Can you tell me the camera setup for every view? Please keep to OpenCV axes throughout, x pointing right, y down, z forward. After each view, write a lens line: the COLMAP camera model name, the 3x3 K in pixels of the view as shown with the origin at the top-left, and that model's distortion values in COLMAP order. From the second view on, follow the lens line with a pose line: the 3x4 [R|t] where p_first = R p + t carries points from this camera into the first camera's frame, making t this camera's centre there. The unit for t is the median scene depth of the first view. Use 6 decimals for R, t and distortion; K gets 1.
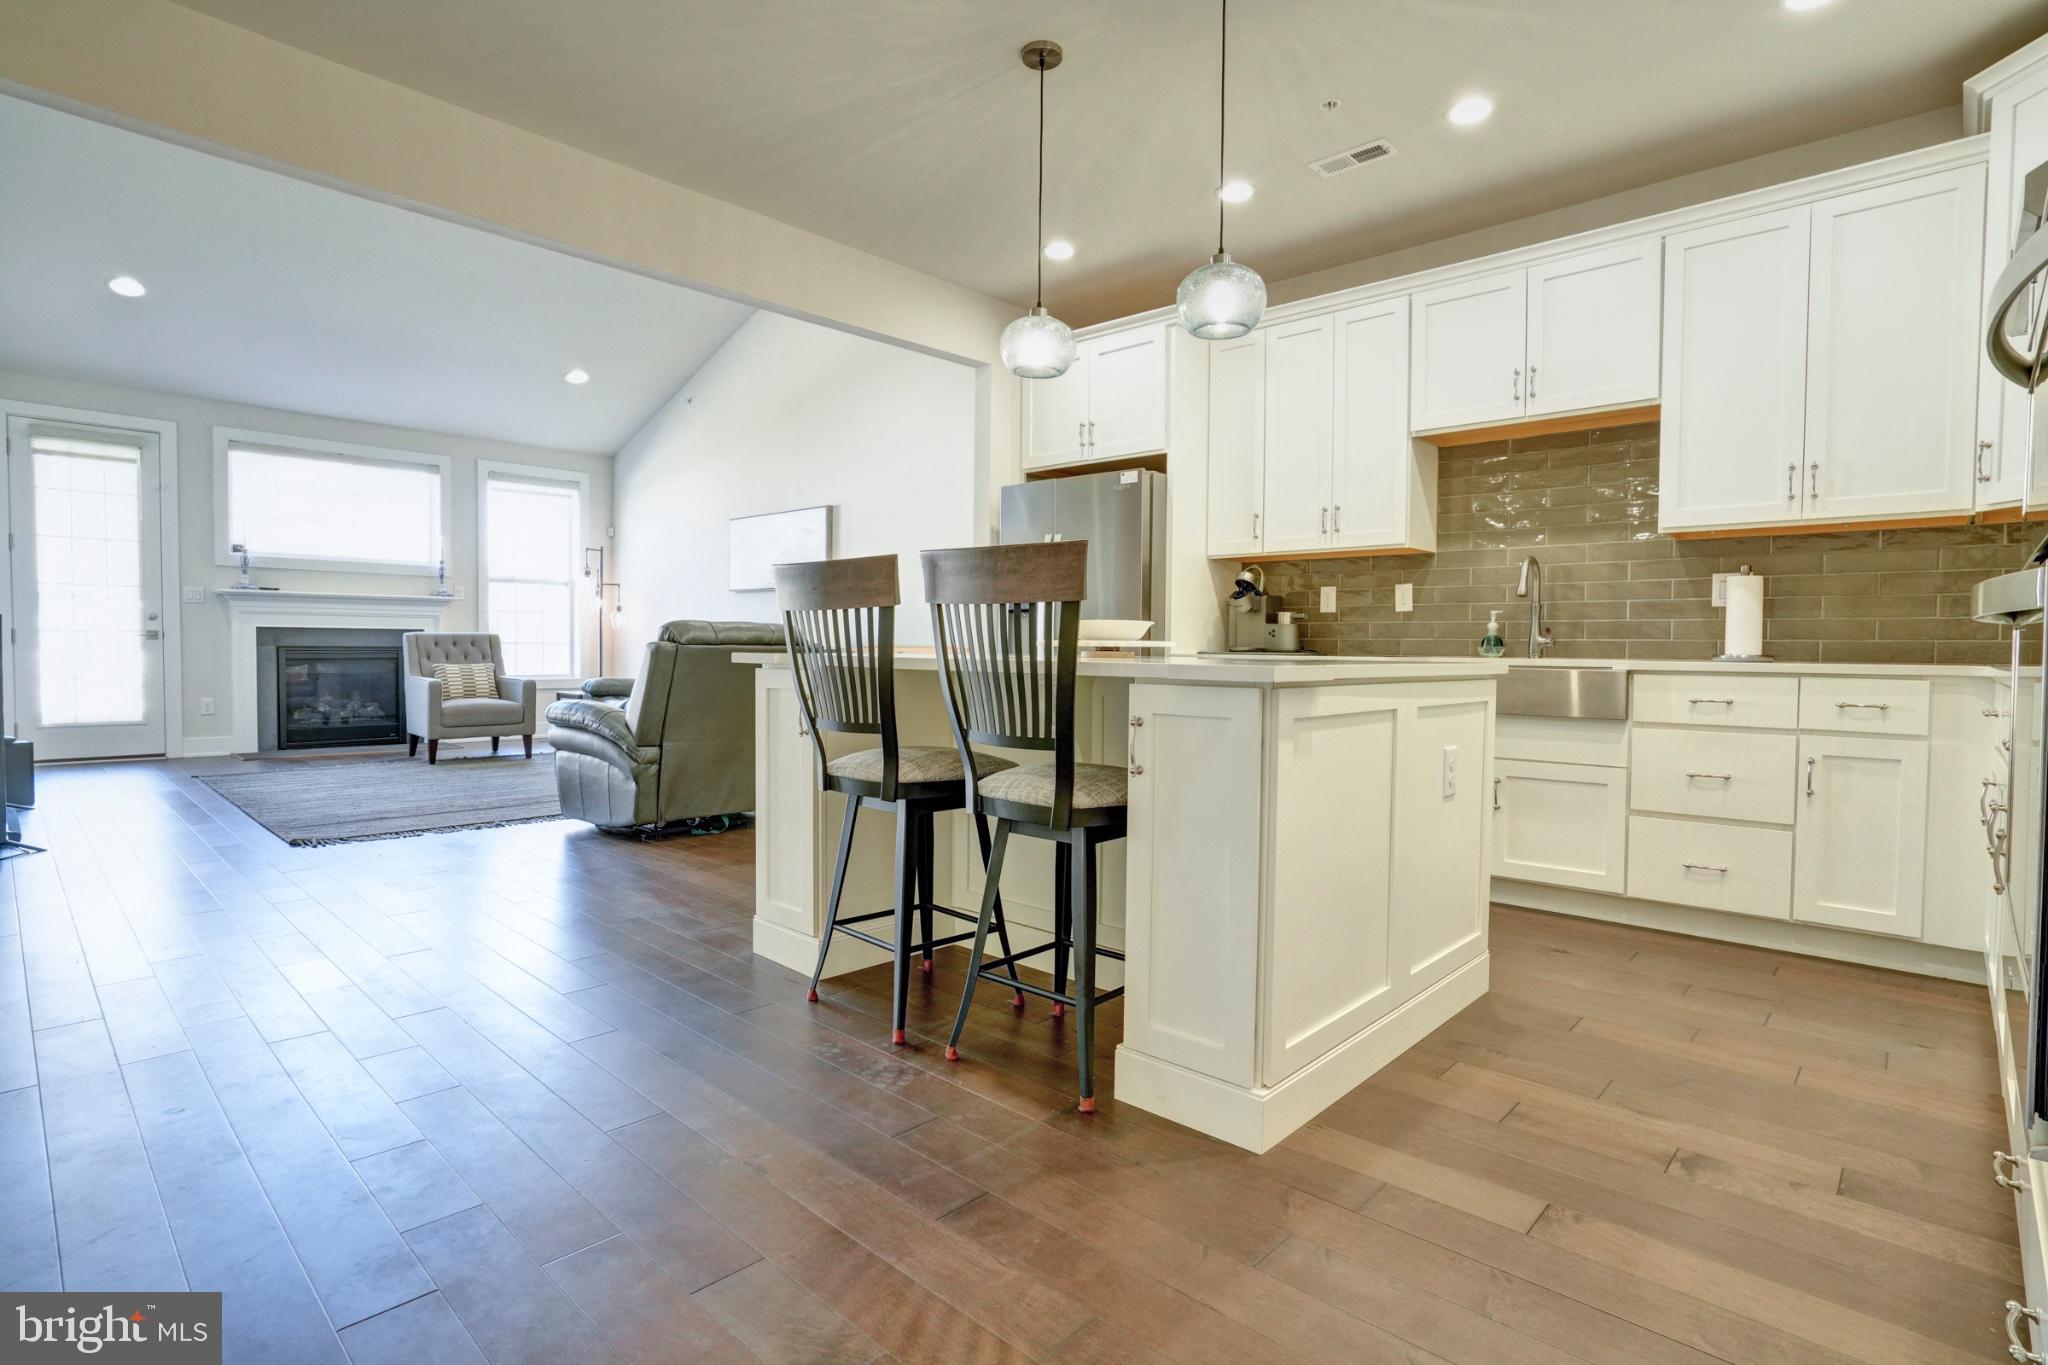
lens RADIAL K [[1008.2, 0, 1036.7], [0, 1008.2, 677.8], [0, 0, 1]] dist [-0.046069, 0.019122]
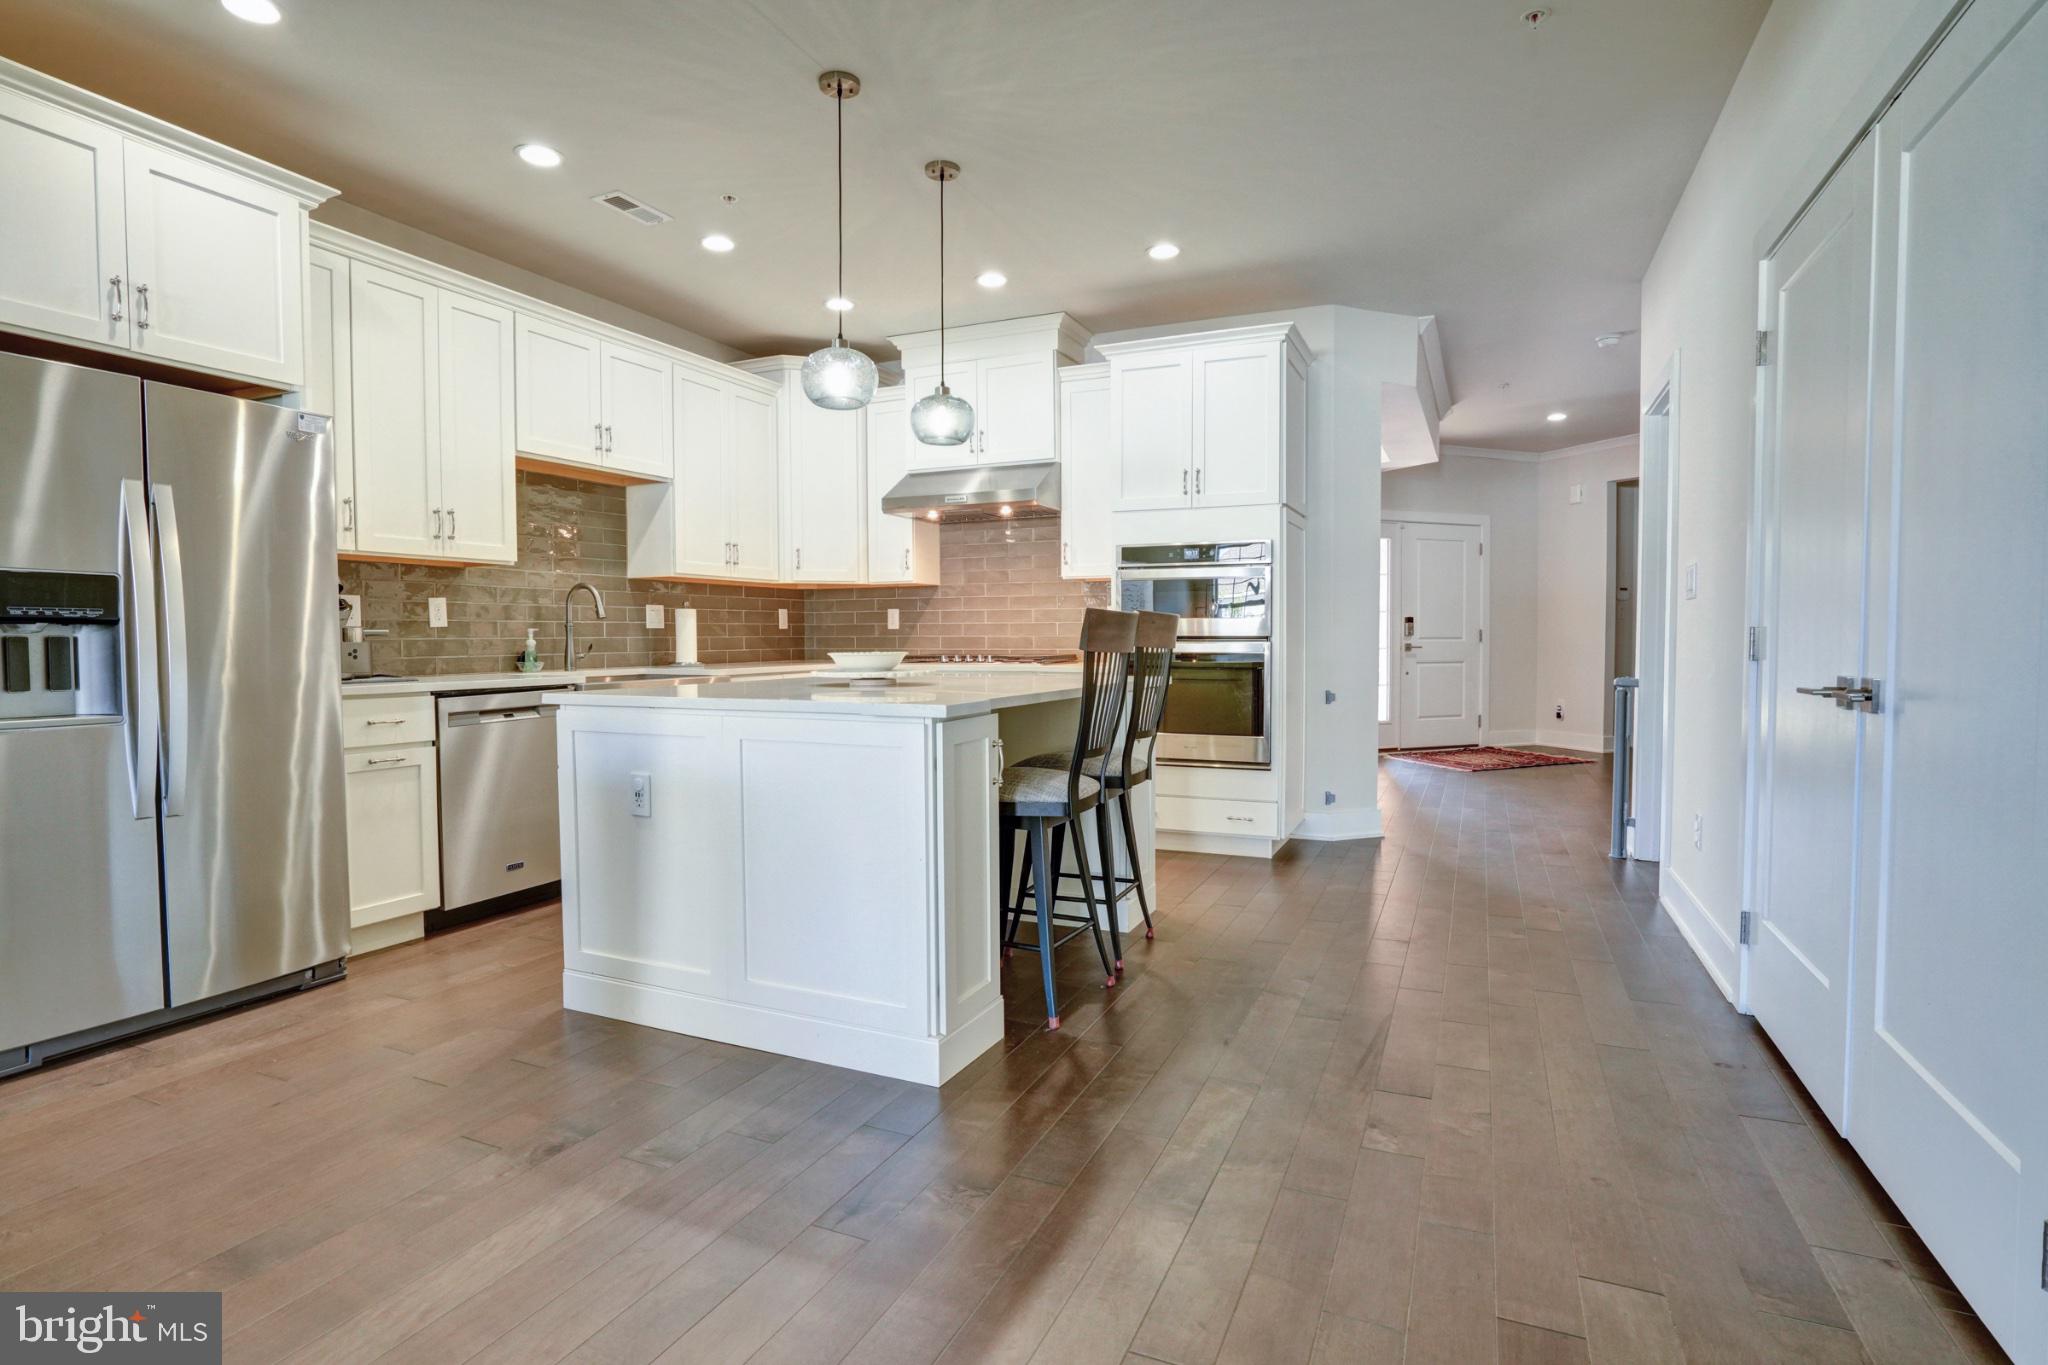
lens RADIAL K [[1023.8, 0, 1031.4], [0, 1023.8, 677.3], [0, 0, 1]] dist [0.002364, 0.000155]
pose [[-0.321165, -0.046497, 0.945881, -0.714478], [0.029679, 0.997809, 0.059127, -0.059840], [-0.946558, 0.047062, -0.319081, 0.787690]]
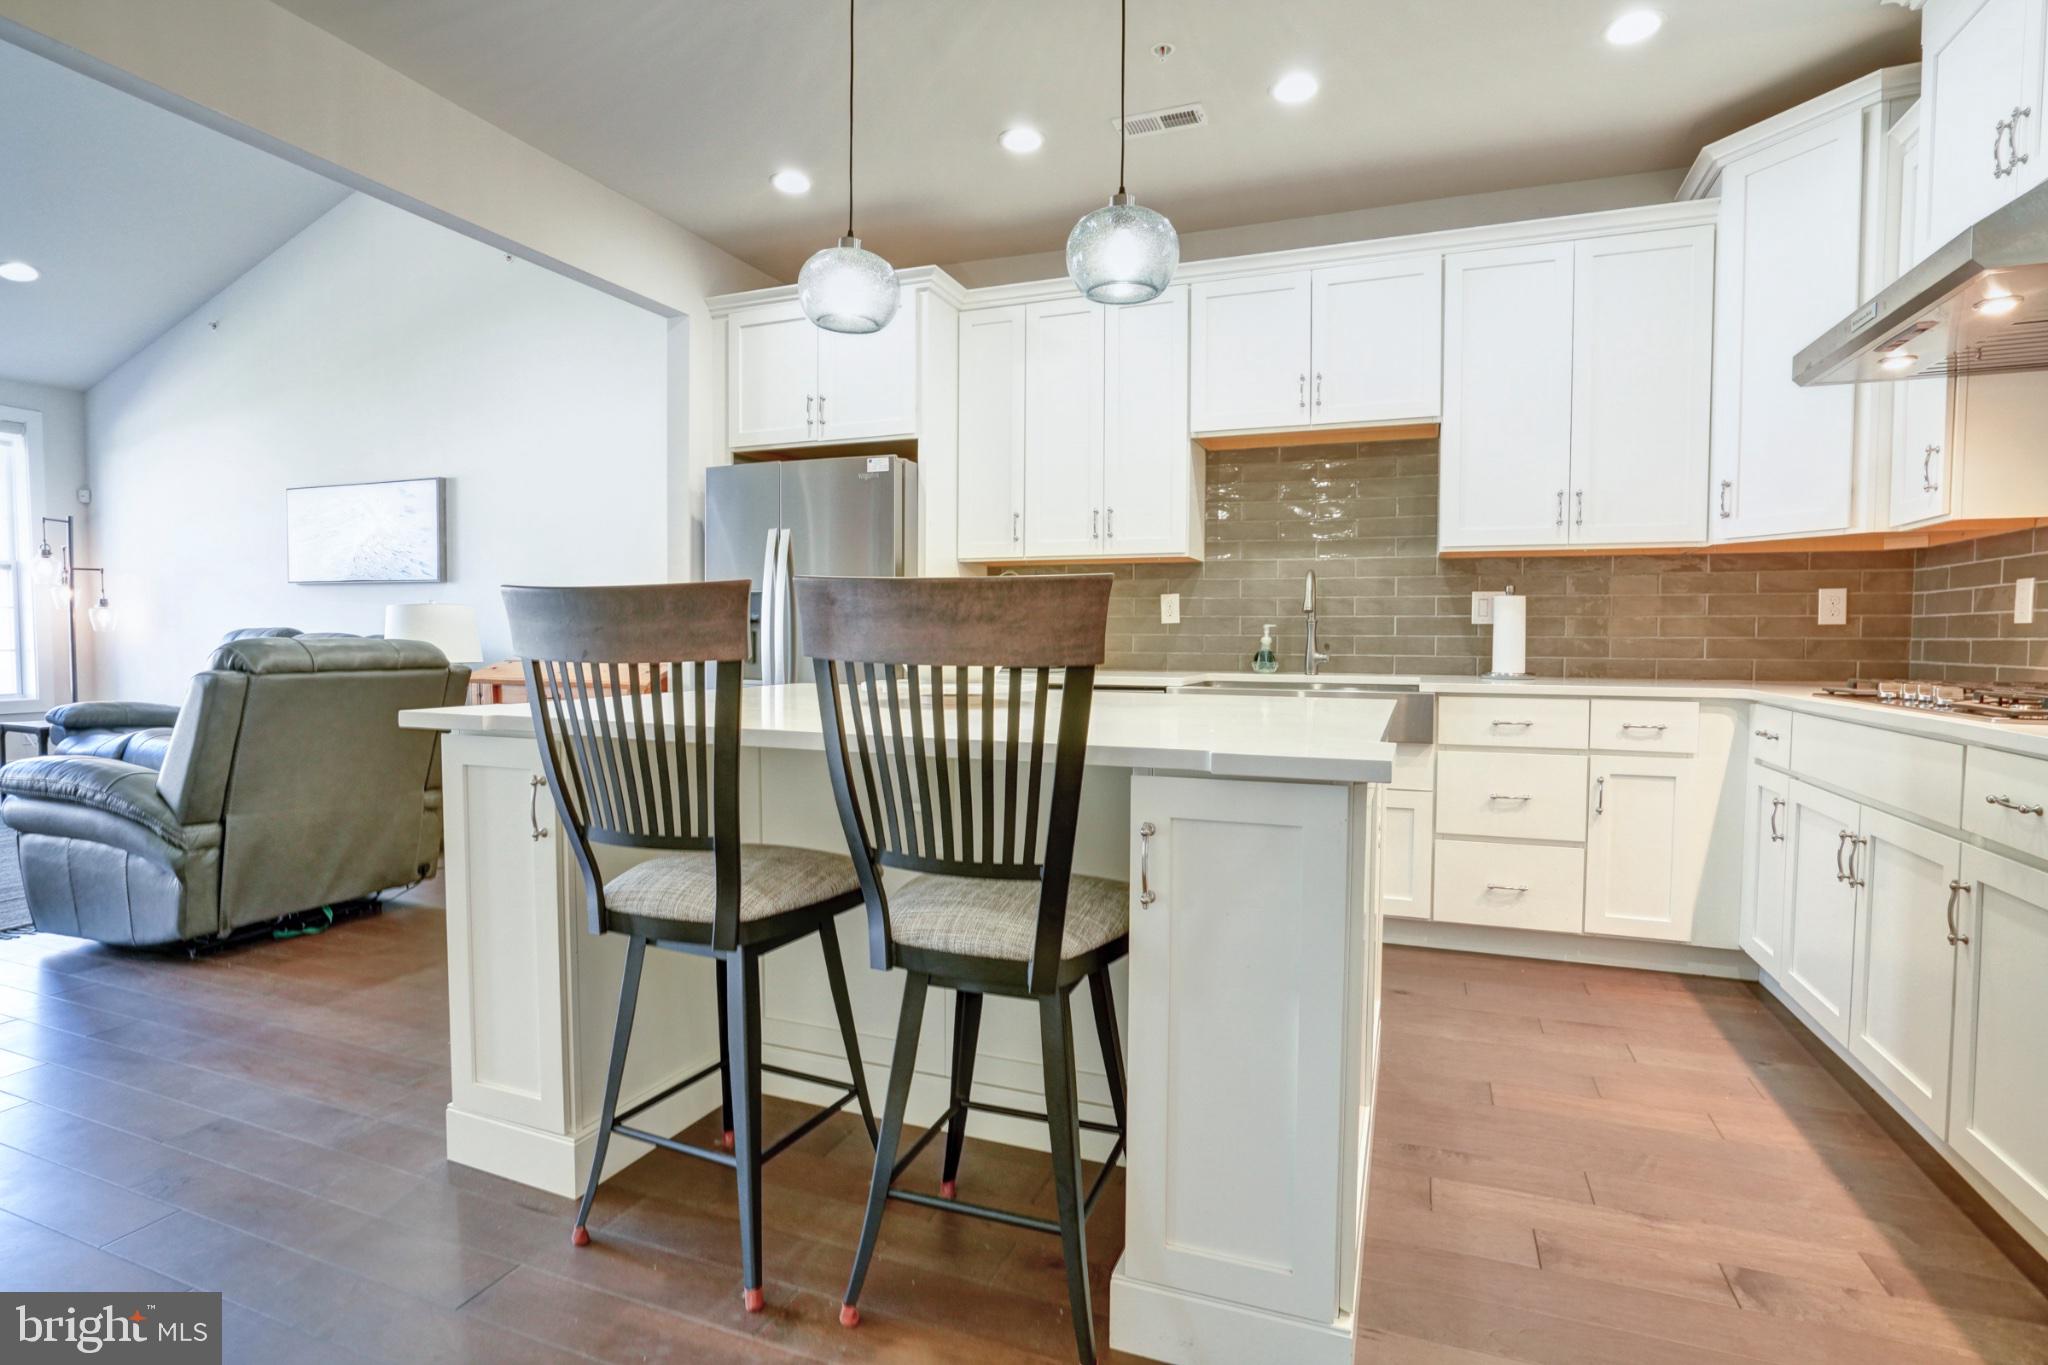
lens RADIAL K [[1008.2, 0, 1030.1], [0, 1008.2, 681.7], [0, 0, 1]] dist [-0.046069, 0.019122]
pose [[0.930201, -0.021833, 0.366402, -0.104299], [0.014834, 0.999650, 0.021907, -0.034311], [-0.366752, -0.014943, 0.930199, 0.168263]]
